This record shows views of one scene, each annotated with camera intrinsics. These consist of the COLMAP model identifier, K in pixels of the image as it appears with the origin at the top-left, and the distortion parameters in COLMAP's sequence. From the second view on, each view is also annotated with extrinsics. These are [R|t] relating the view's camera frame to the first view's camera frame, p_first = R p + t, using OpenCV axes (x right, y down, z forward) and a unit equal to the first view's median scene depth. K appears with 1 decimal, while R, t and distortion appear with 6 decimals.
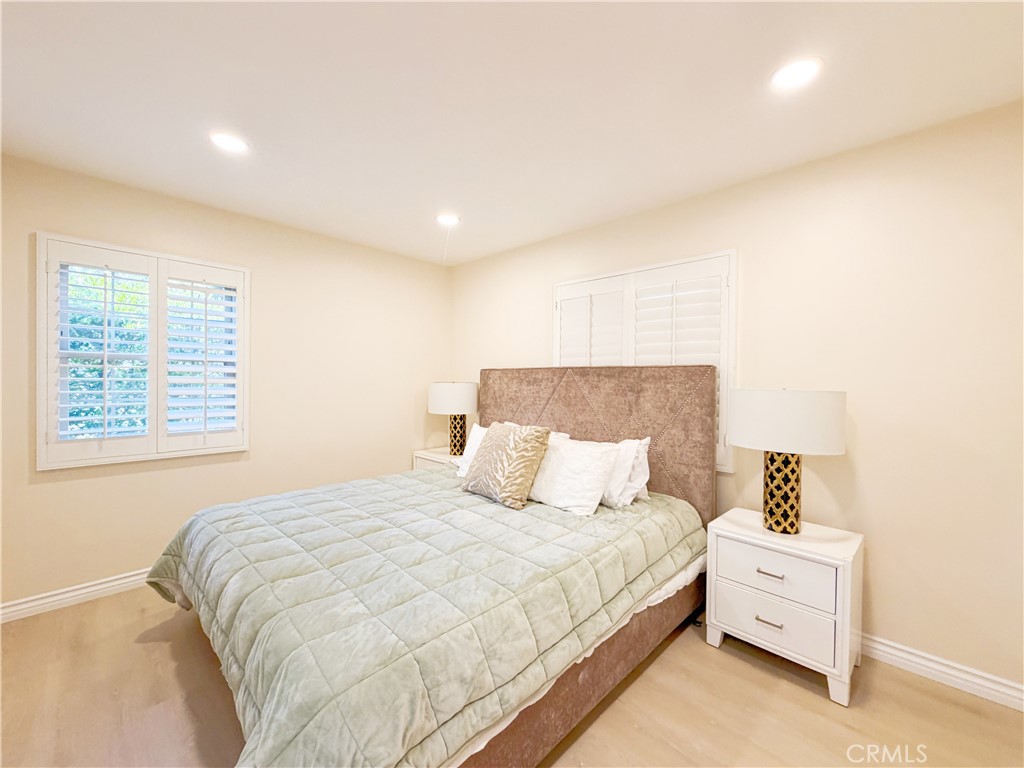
lens RADIAL K [[399.4, 0, 520.1], [0, 399.4, 384.9], [0, 0, 1]] dist [-0.016421, 0.000039]
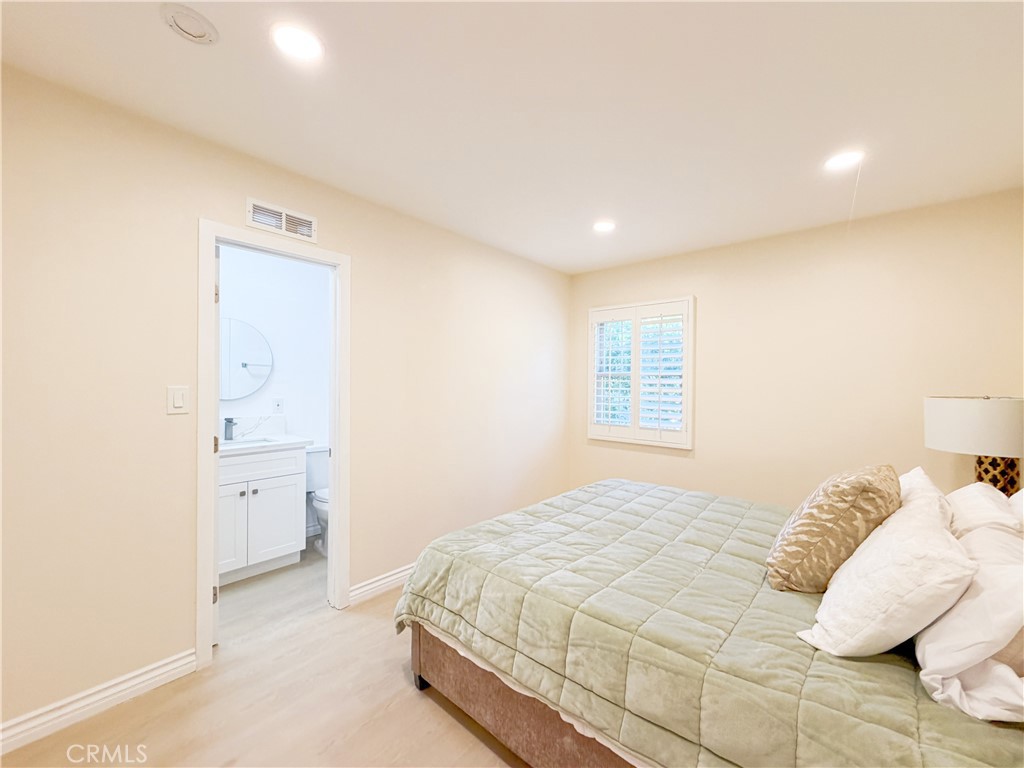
lens RADIAL K [[399.4, 0, 520.1], [0, 399.4, 384.9], [0, 0, 1]] dist [-0.016421, 0.000039]
pose [[0.072025, -0.007119, -0.997377, 0.304743], [-0.026627, 0.999604, -0.009058, -0.002852], [0.997047, 0.027210, 0.071807, 0.261036]]
